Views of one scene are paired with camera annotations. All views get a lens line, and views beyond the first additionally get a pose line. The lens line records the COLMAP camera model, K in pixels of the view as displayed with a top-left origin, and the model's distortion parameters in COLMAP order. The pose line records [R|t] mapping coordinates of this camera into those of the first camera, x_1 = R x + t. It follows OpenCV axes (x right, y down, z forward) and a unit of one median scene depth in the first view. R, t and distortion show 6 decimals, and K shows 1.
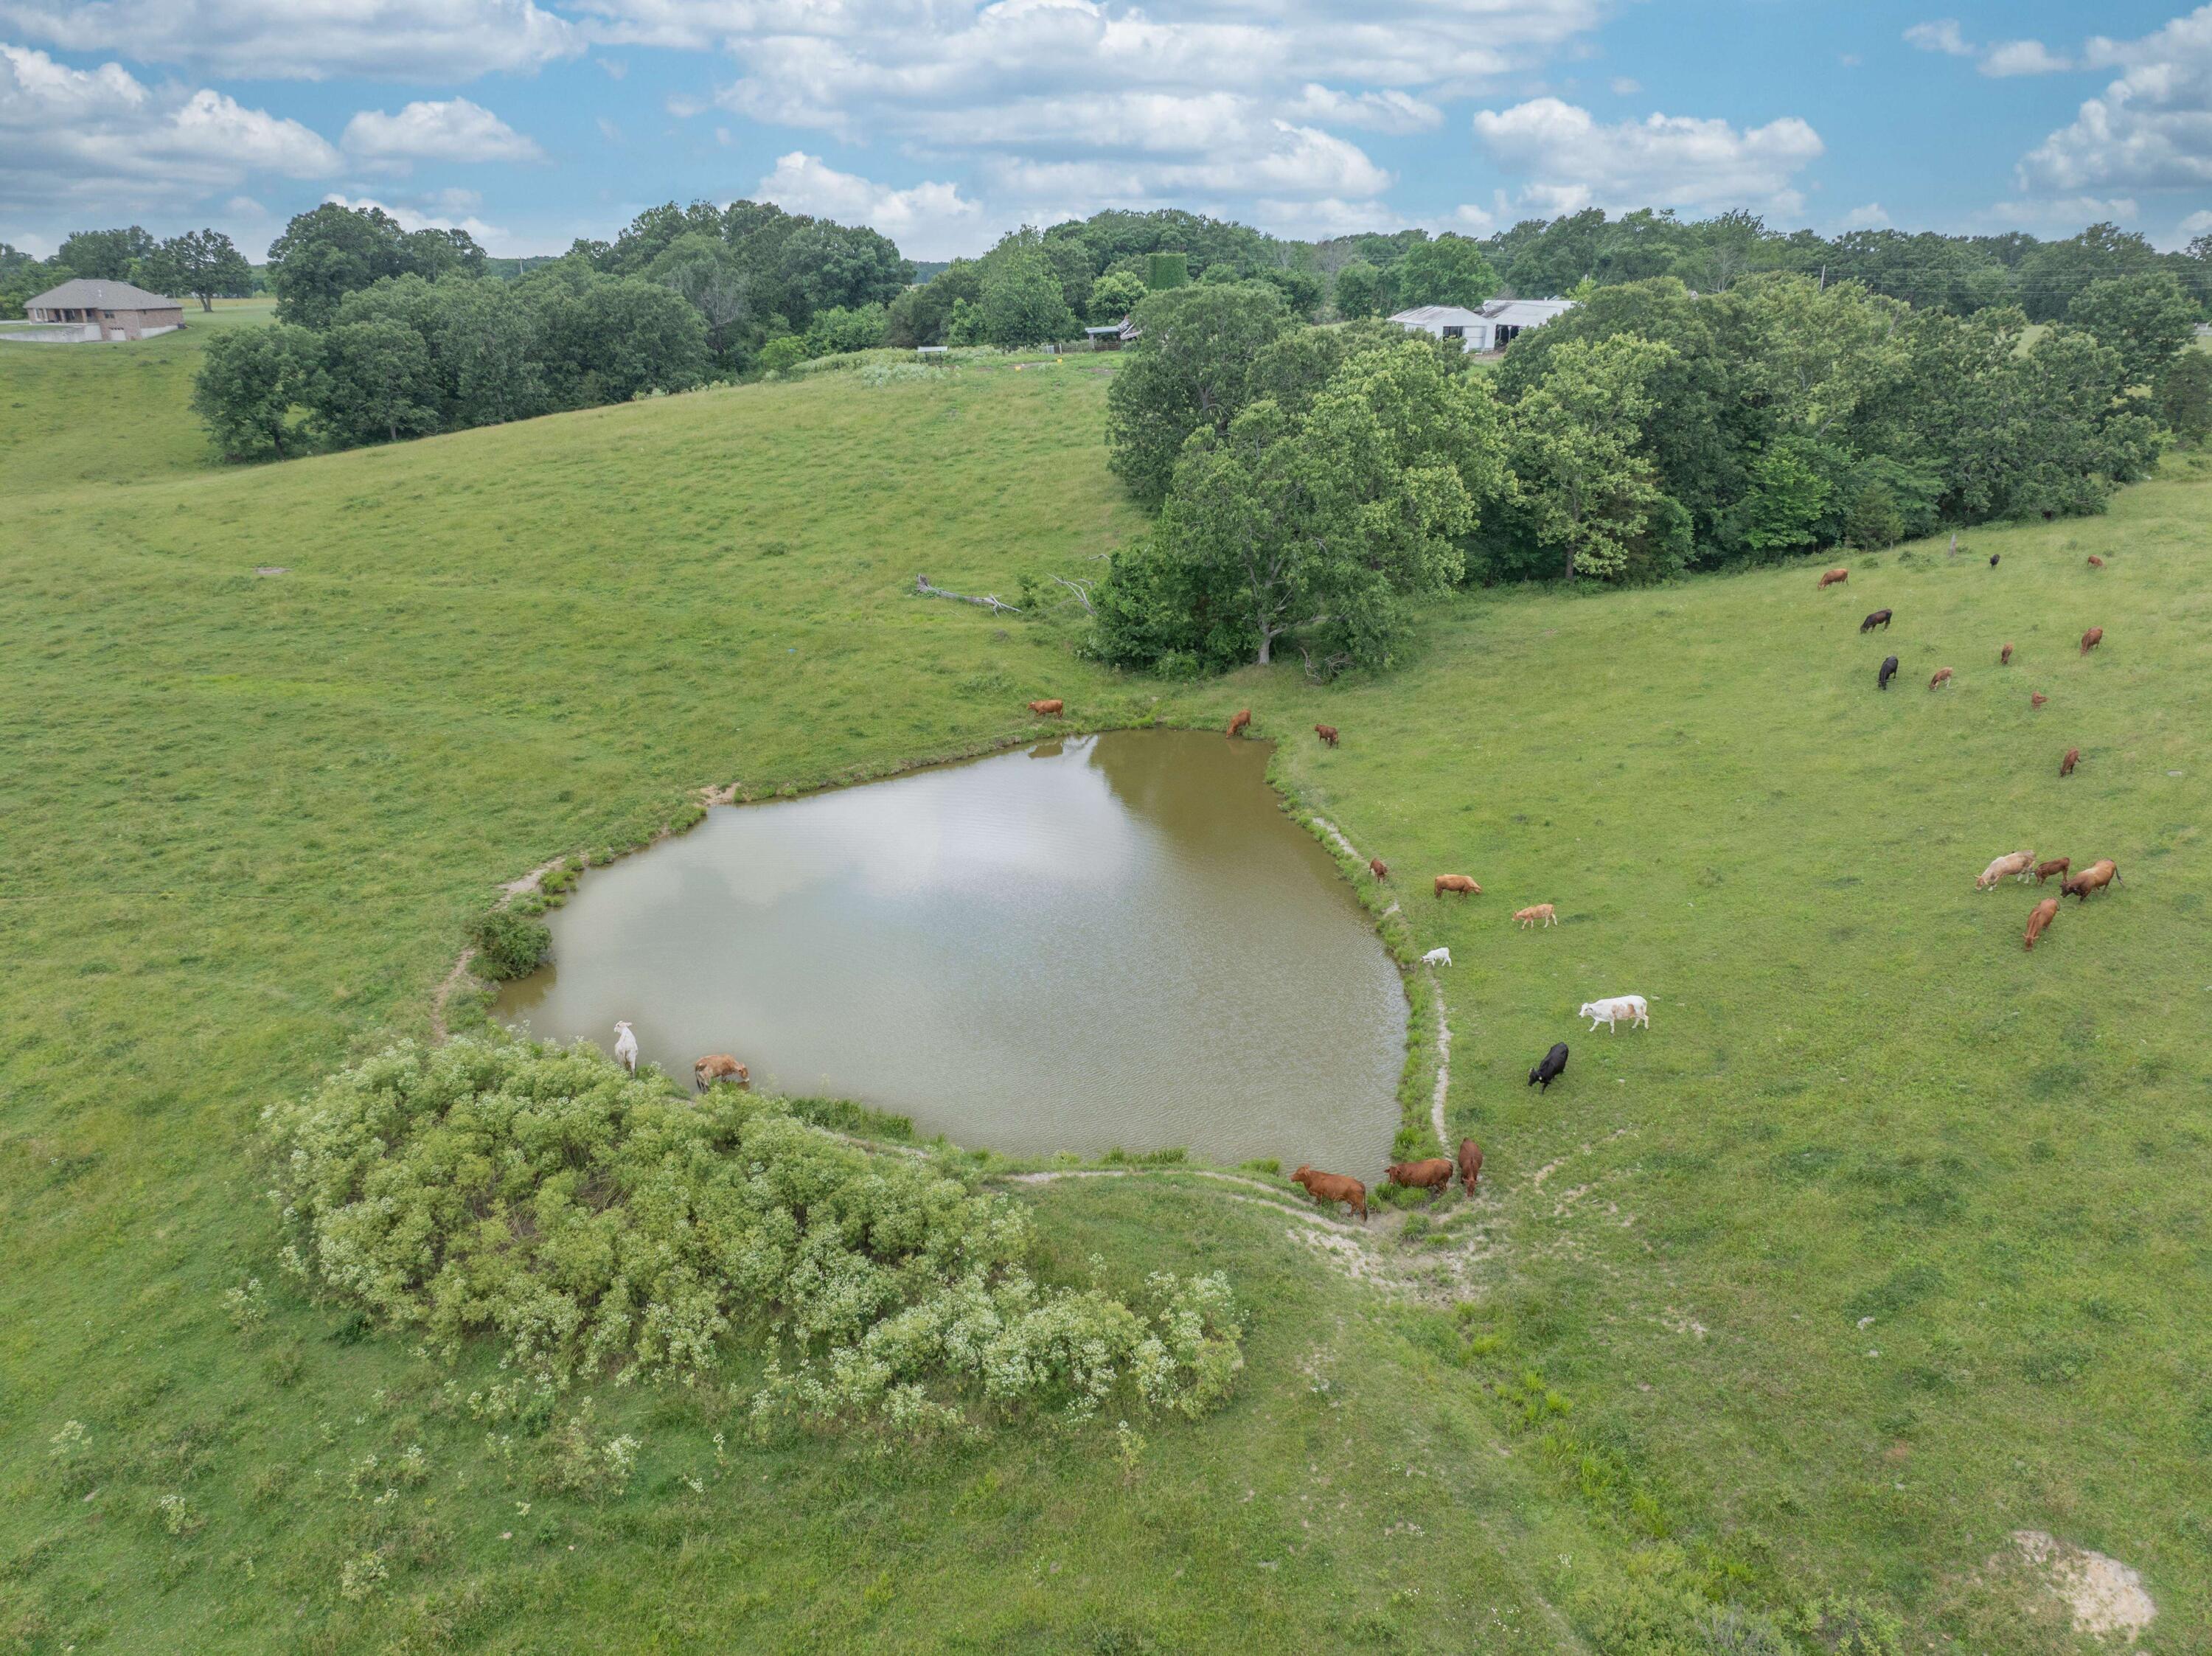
lens RADIAL K [[1555.1, 0, 1107.8], [0, 1555.1, 824.6], [0, 0, 1]] dist [-0.044473, 0.015121]
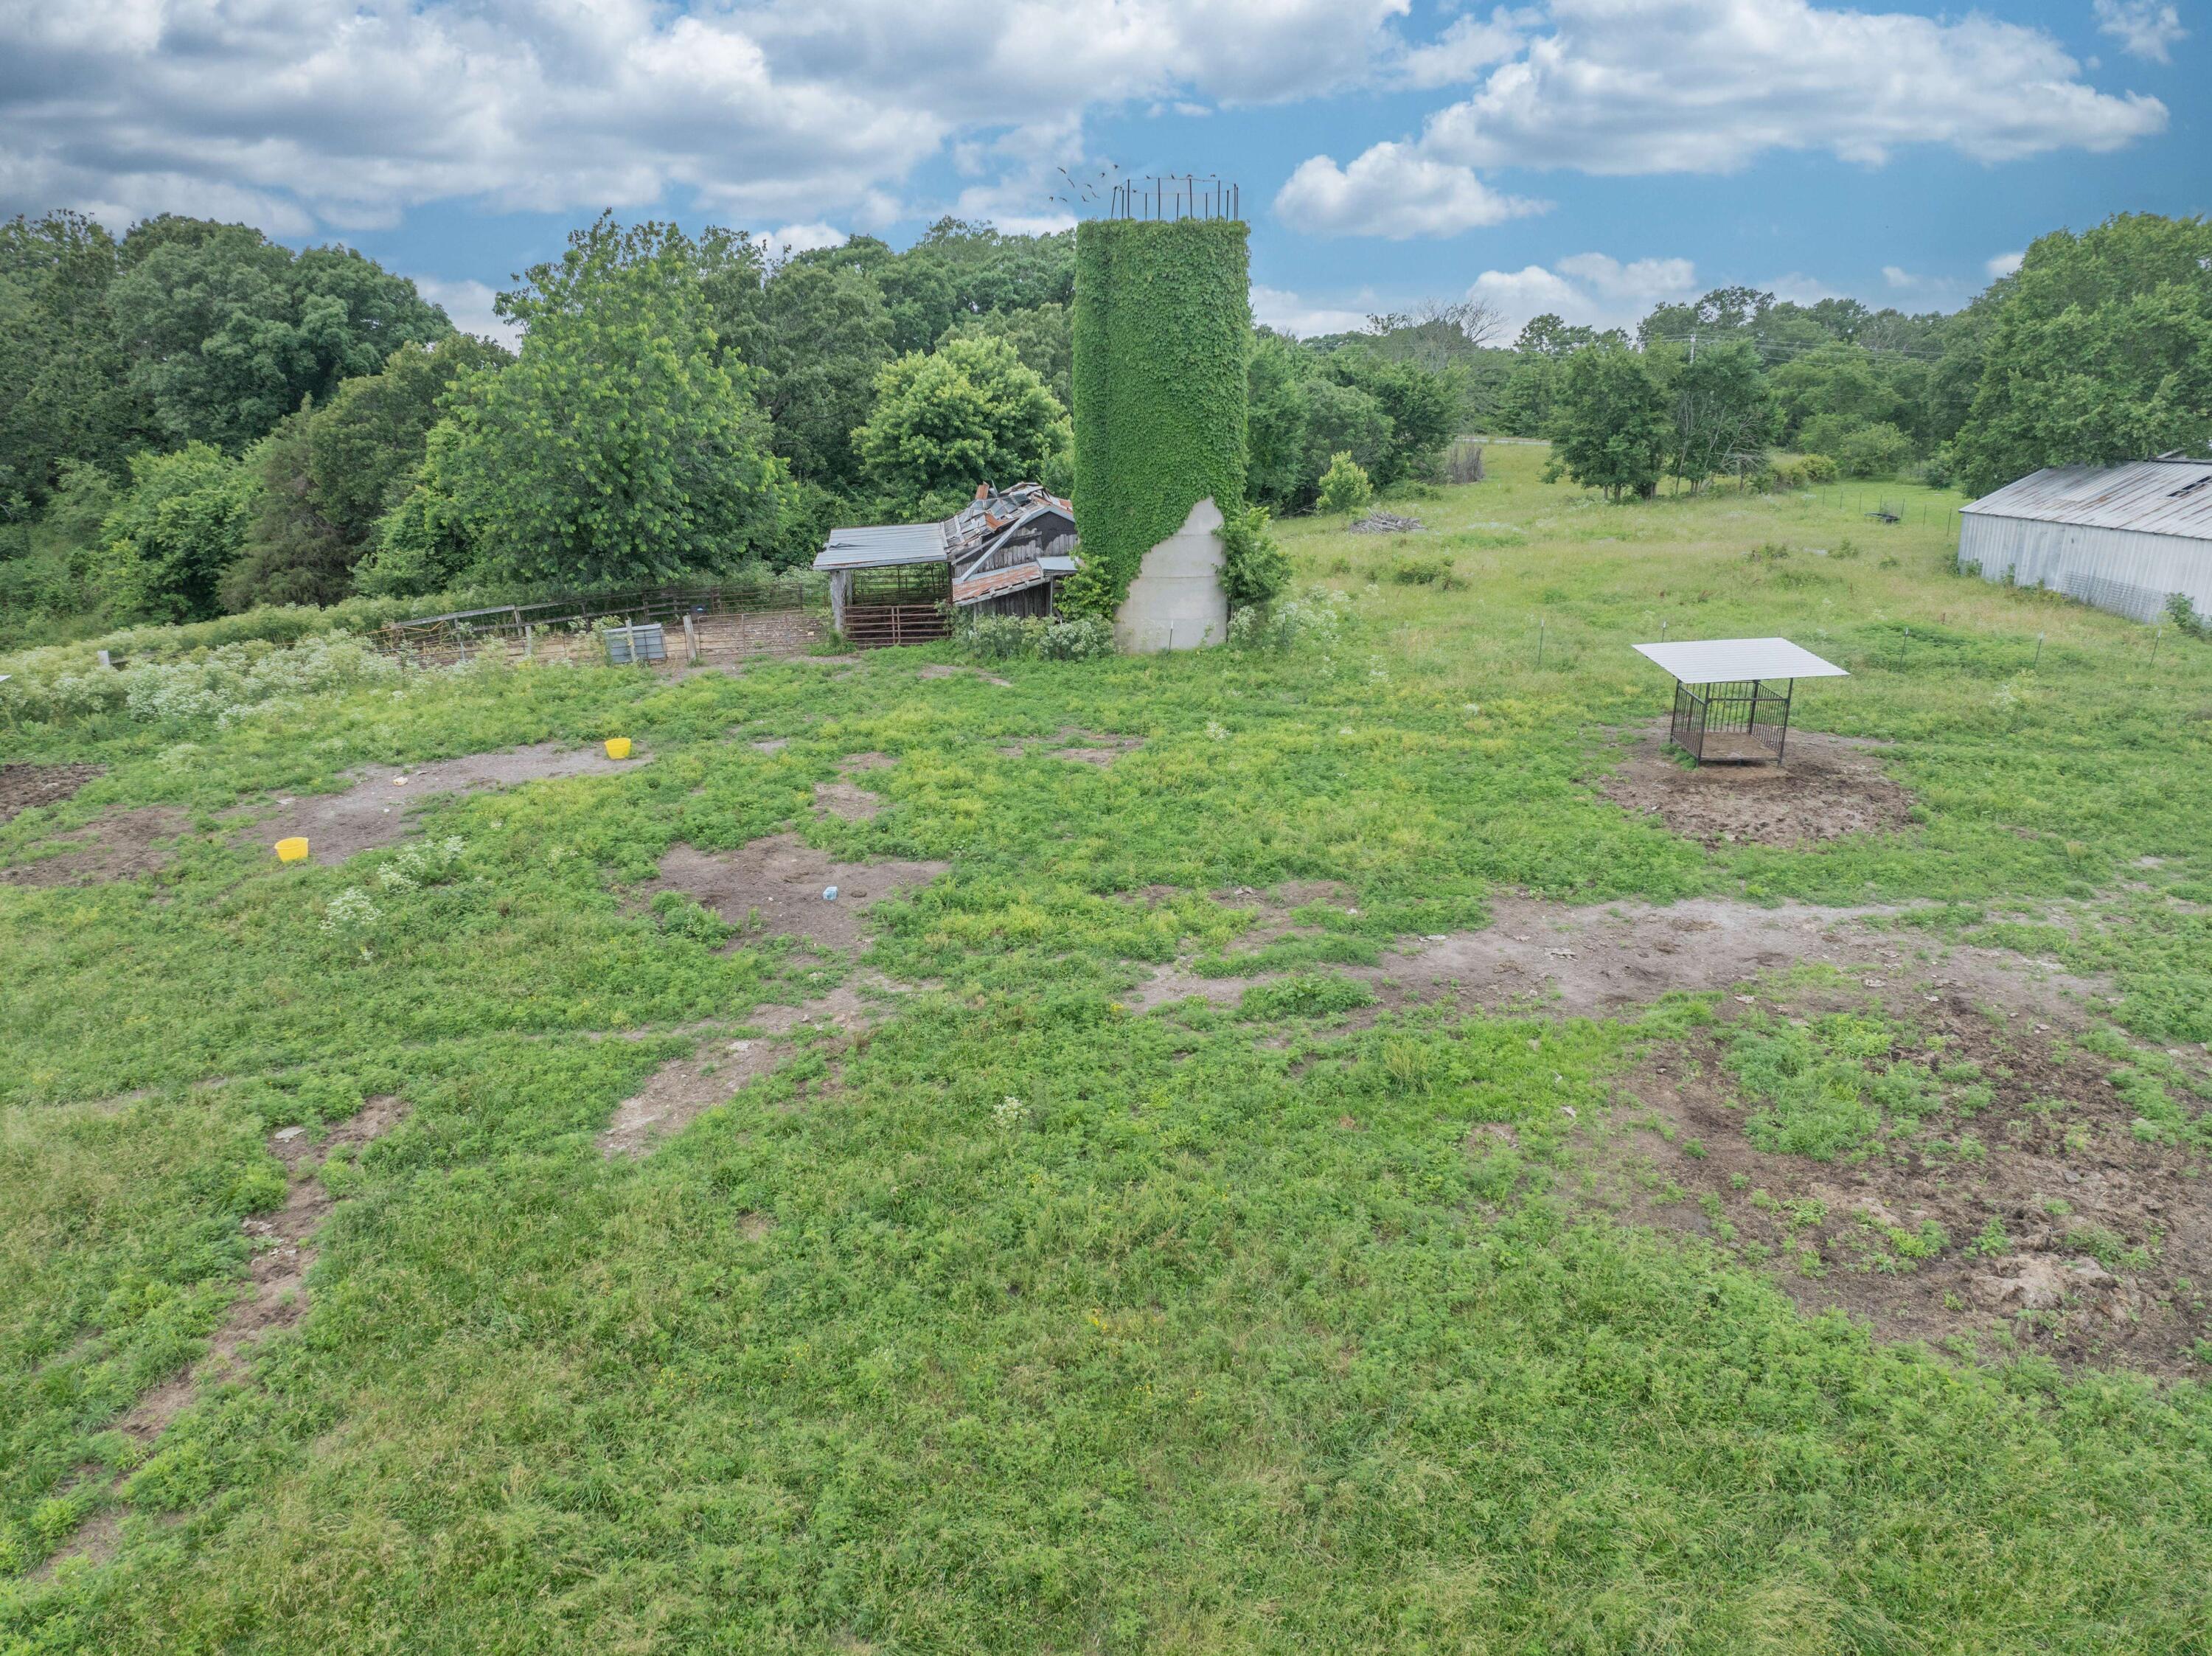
lens RADIAL K [[1555.1, 0, 1101.5], [0, 1555.1, 830.2], [0, 0, 1]] dist [-0.044473, 0.015121]
pose [[0.997234, -0.013877, 0.073020, 0.011502], [0.018963, 0.997407, -0.069424, -0.237381], [-0.071867, 0.070616, 0.994911, 0.697337]]
